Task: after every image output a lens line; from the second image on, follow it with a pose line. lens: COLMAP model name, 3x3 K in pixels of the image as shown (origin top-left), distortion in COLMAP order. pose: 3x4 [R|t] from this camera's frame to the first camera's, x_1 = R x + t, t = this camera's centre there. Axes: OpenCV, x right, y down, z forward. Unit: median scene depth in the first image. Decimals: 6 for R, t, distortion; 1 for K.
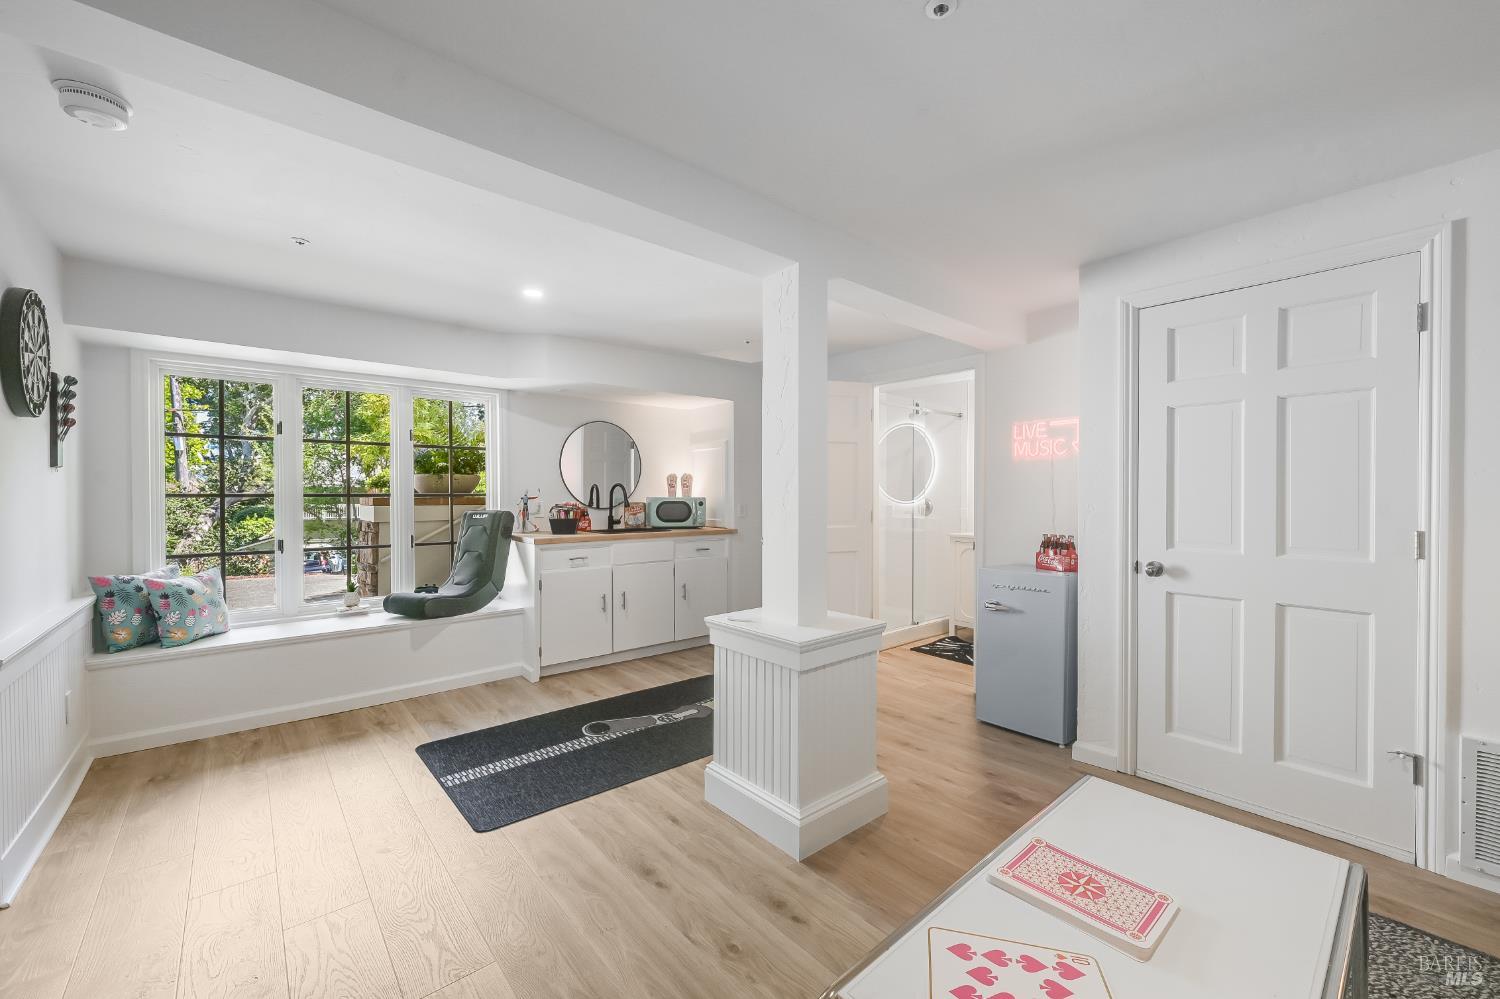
lens RADIAL K [[589.5, 0, 750.0], [0, 589.5, 499.5], [0, 0, 1]] dist [0.000570, 0.000006]
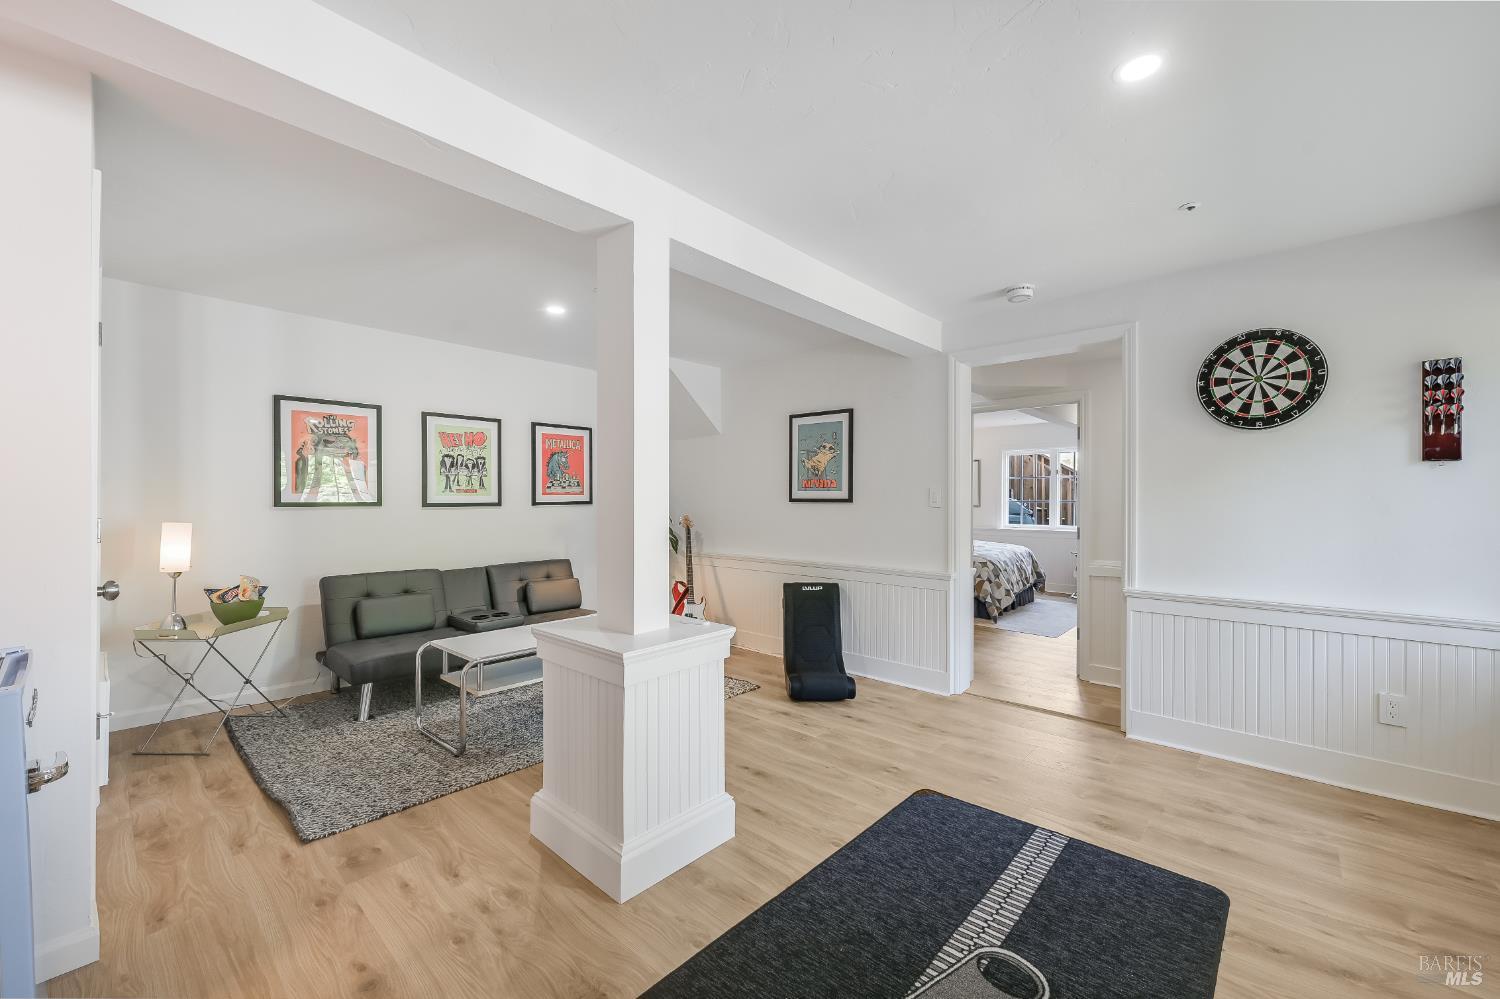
lens RADIAL K [[601.5, 0, 750.0], [0, 601.5, 499.5], [0, 0, 1]] dist [-0.000839, -0.000037]
pose [[-0.992014, -0.001888, -0.126110, 0.013691], [-0.003130, 0.999949, 0.009652, 0.001275], [0.126085, 0.009969, -0.991969, 1.732635]]
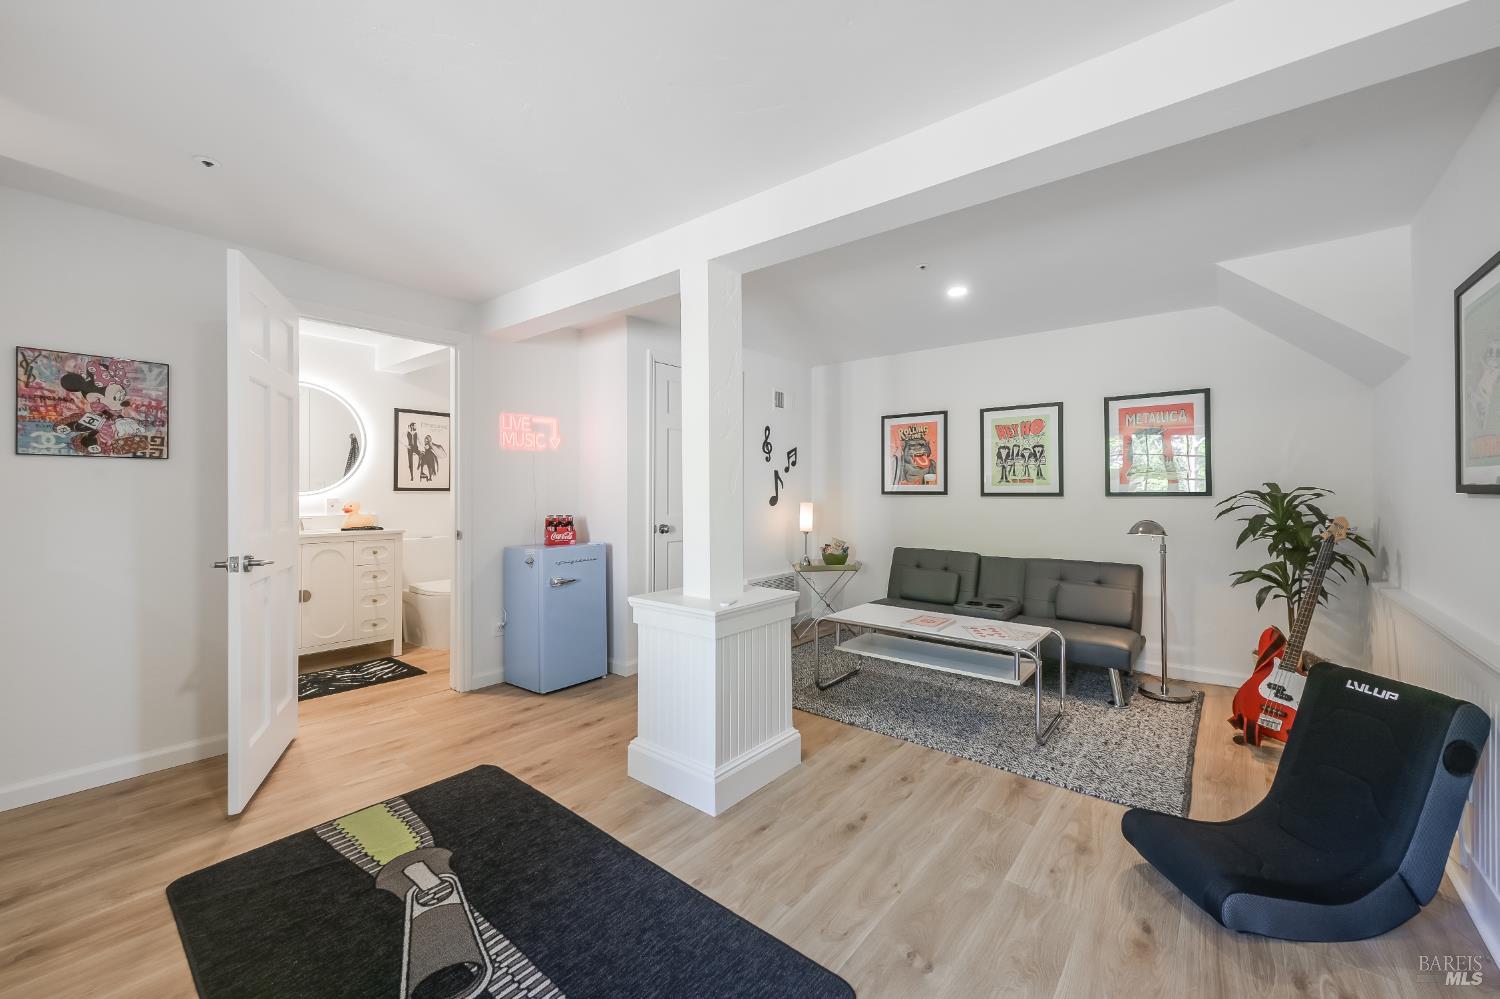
lens RADIAL K [[591.3, 0, 746.4], [0, 591.3, 489.3], [0, 0, 1]] dist [0.001715, 0.000176]
pose [[-0.169441, 0.001177, 0.985540, -0.889579], [0.008414, 0.999965, 0.000253, 0.012578], [-0.985504, 0.008335, -0.169445, 1.012745]]
